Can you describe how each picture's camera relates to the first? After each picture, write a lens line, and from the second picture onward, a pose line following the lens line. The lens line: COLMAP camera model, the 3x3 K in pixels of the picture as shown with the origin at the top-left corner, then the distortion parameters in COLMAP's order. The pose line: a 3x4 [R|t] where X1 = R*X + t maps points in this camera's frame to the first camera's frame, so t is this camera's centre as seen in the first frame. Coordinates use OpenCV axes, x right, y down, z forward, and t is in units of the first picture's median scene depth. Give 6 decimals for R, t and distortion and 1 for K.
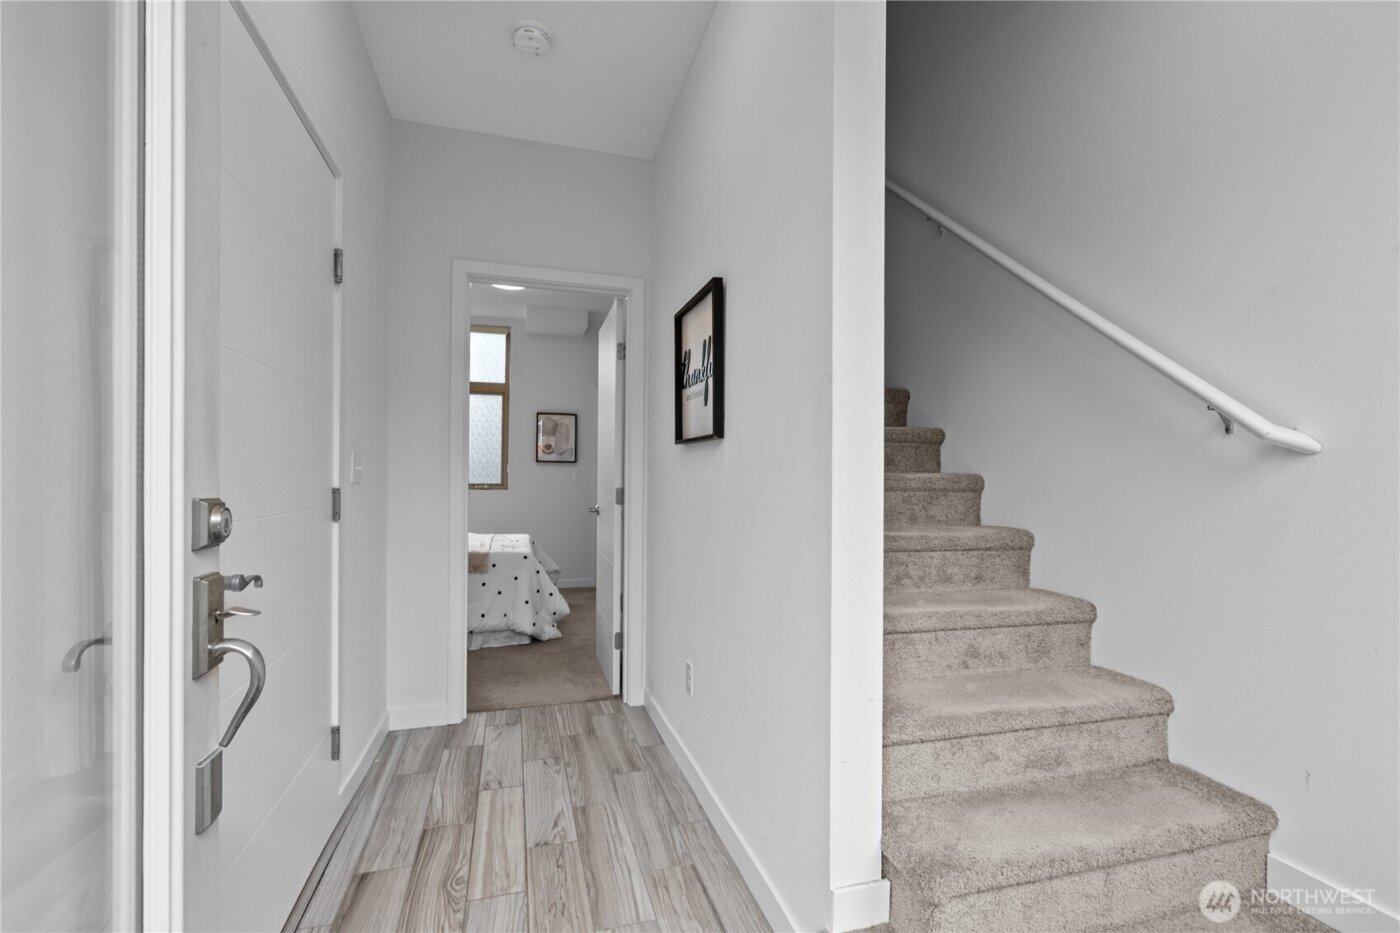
lens RADIAL K [[626.6, 0, 700.4], [0, 626.6, 473.4], [0, 0, 1]] dist [-0.000757, -0.000326]
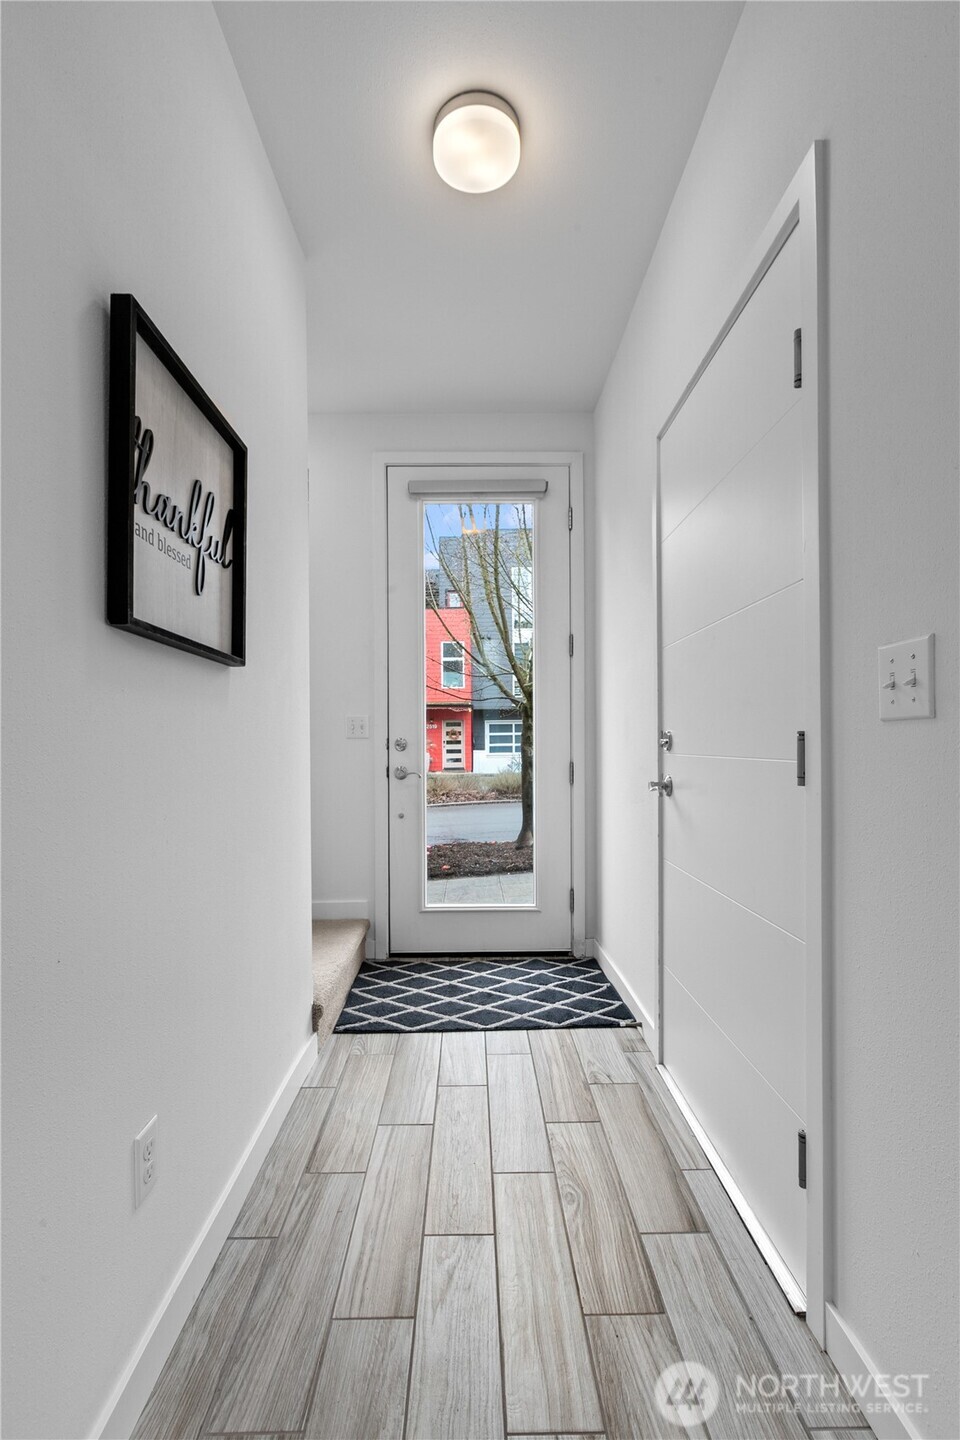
lens RADIAL K [[644.5, 0, 480.0], [0, 644.5, 720.0], [0, 0, 1]] dist [-0.000757, -0.000326]
pose [[-0.961807, 0.006817, 0.273644, -0.461829], [-0.000125, 0.999679, -0.025341, 0.026946], [-0.273729, -0.024408, -0.961497, 1.707582]]
